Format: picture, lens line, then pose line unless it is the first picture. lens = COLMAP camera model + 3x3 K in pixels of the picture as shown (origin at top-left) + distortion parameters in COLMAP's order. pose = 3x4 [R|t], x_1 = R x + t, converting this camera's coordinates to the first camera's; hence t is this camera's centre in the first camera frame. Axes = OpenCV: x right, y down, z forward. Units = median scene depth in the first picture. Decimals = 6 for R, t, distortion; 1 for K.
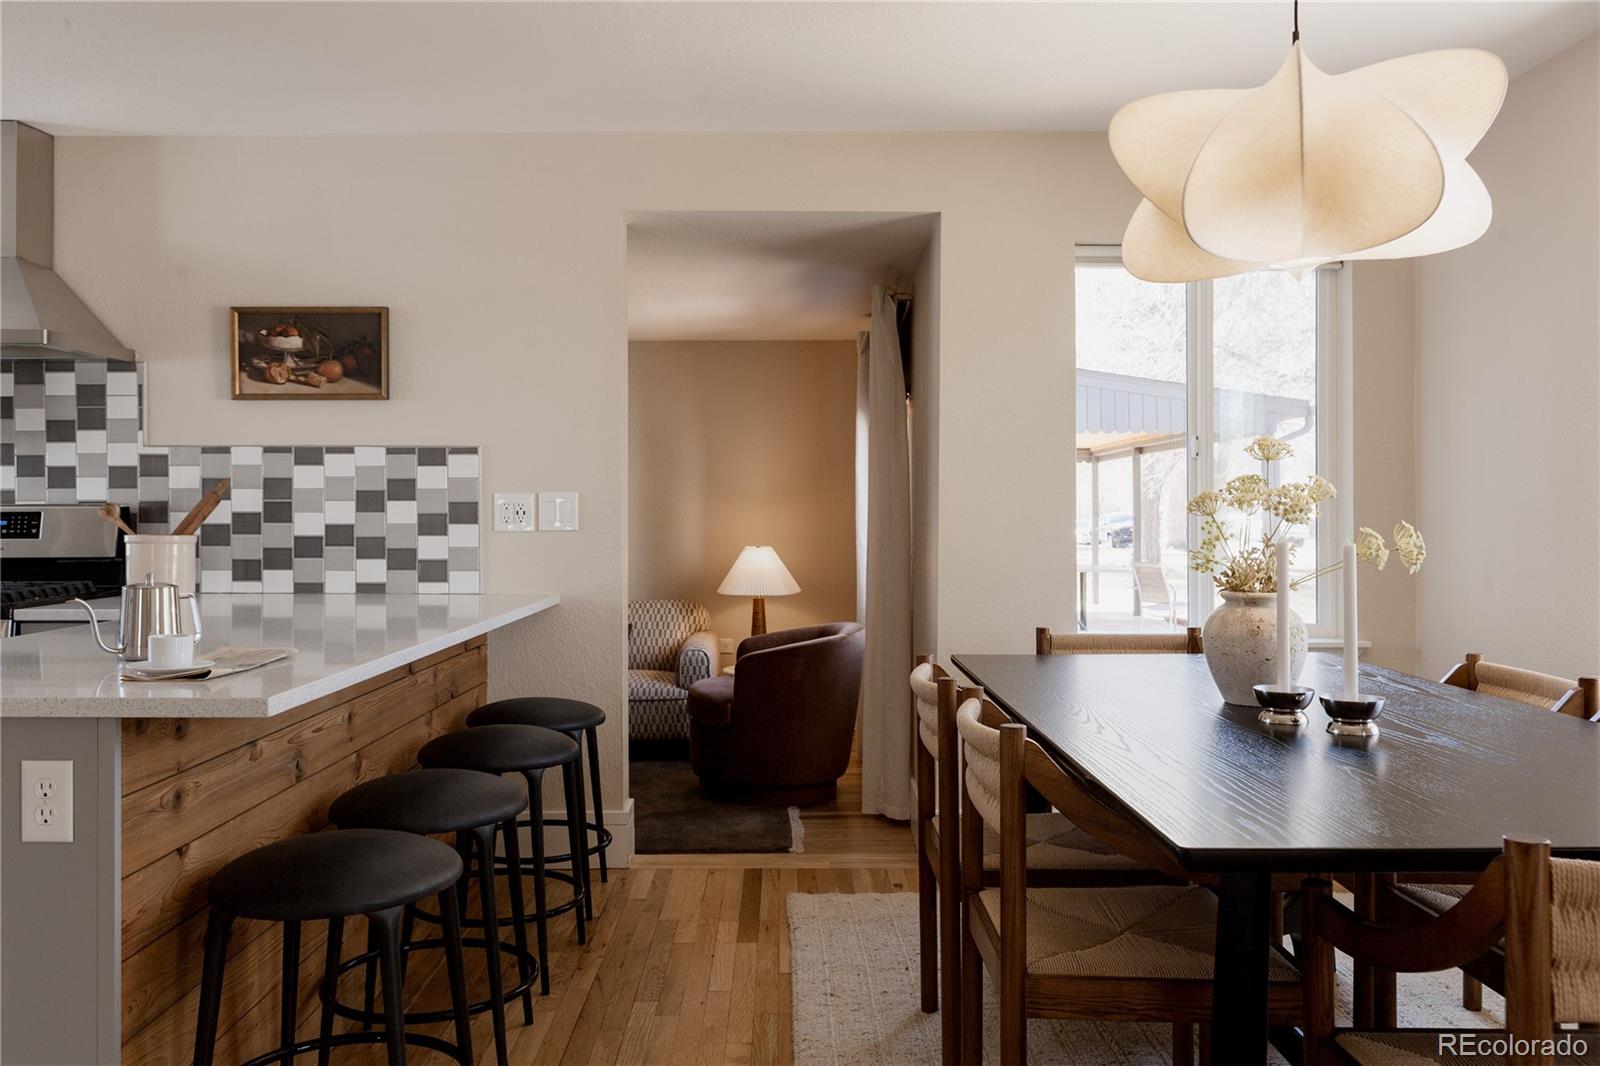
lens RADIAL K [[1286.9, 0, 800.0], [0, 1286.9, 527.8], [0, 0, 1]] dist [0.003422, 0.000453]
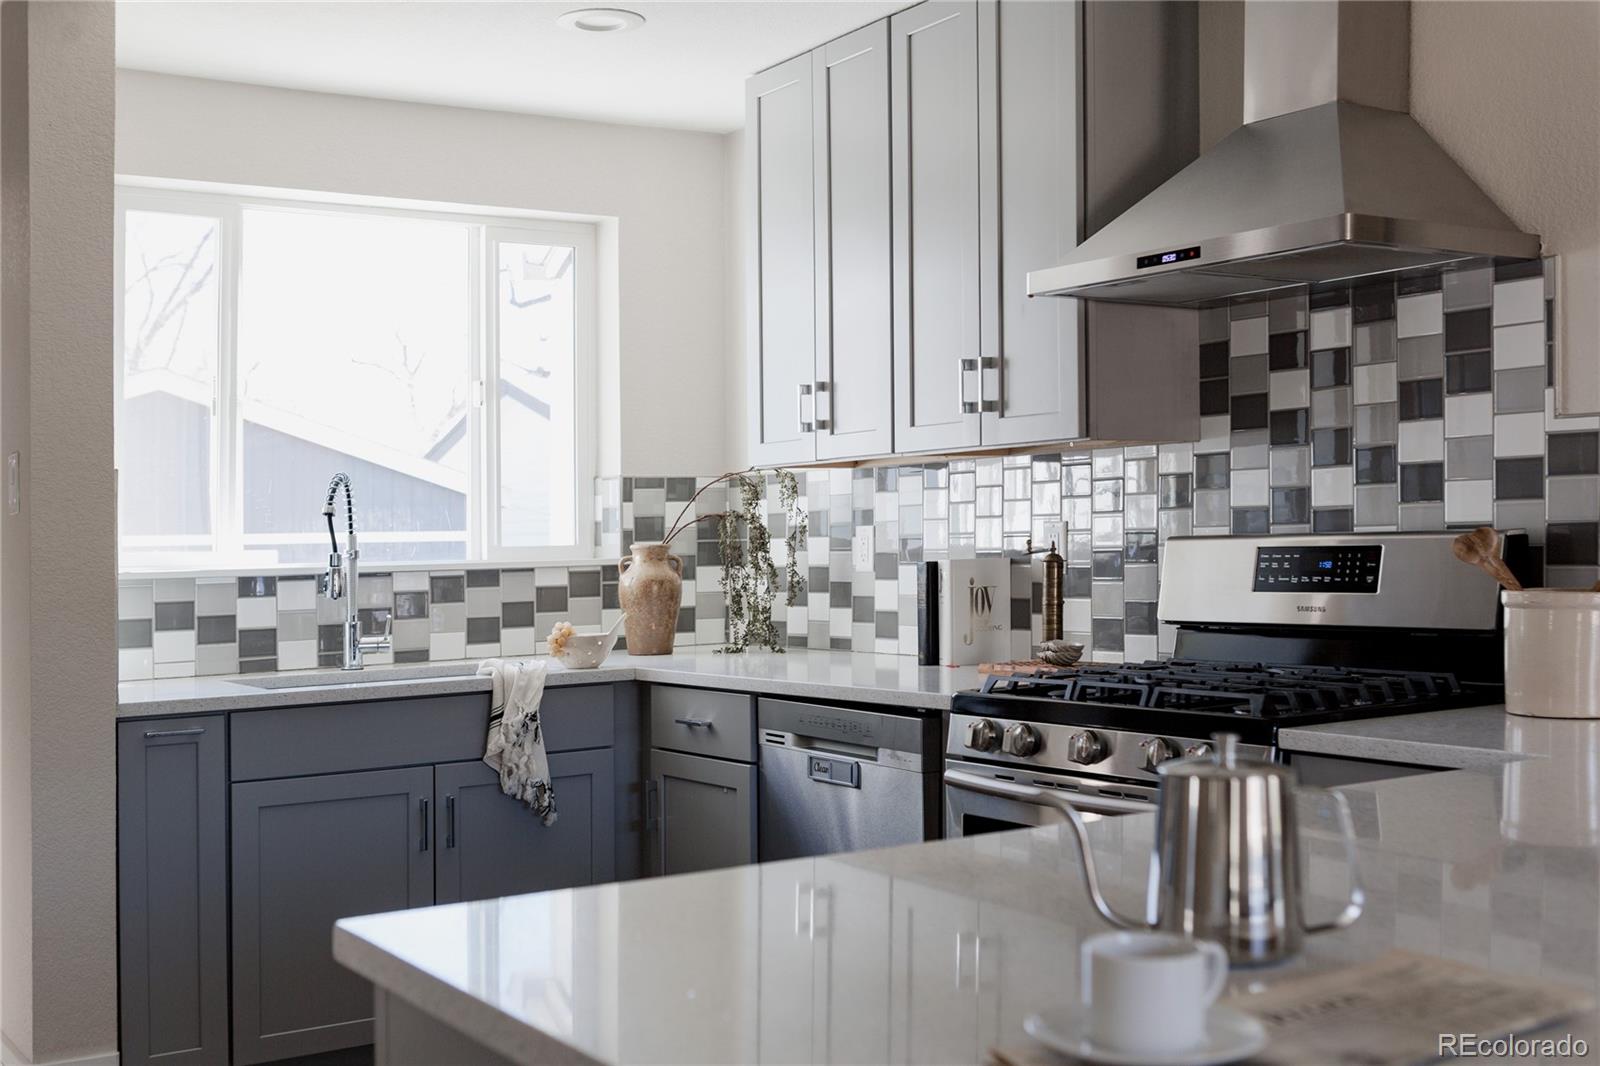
lens RADIAL K [[1830.5, 0, 800.3], [0, 1830.5, 538.3], [0, 0, 1]] dist [0.069019, 0.000000]
pose [[0.564171, -0.009281, -0.825606, -0.064879], [0.006819, 0.999955, -0.006581, -0.011580], [0.825630, -0.001917, 0.564209, 0.326970]]
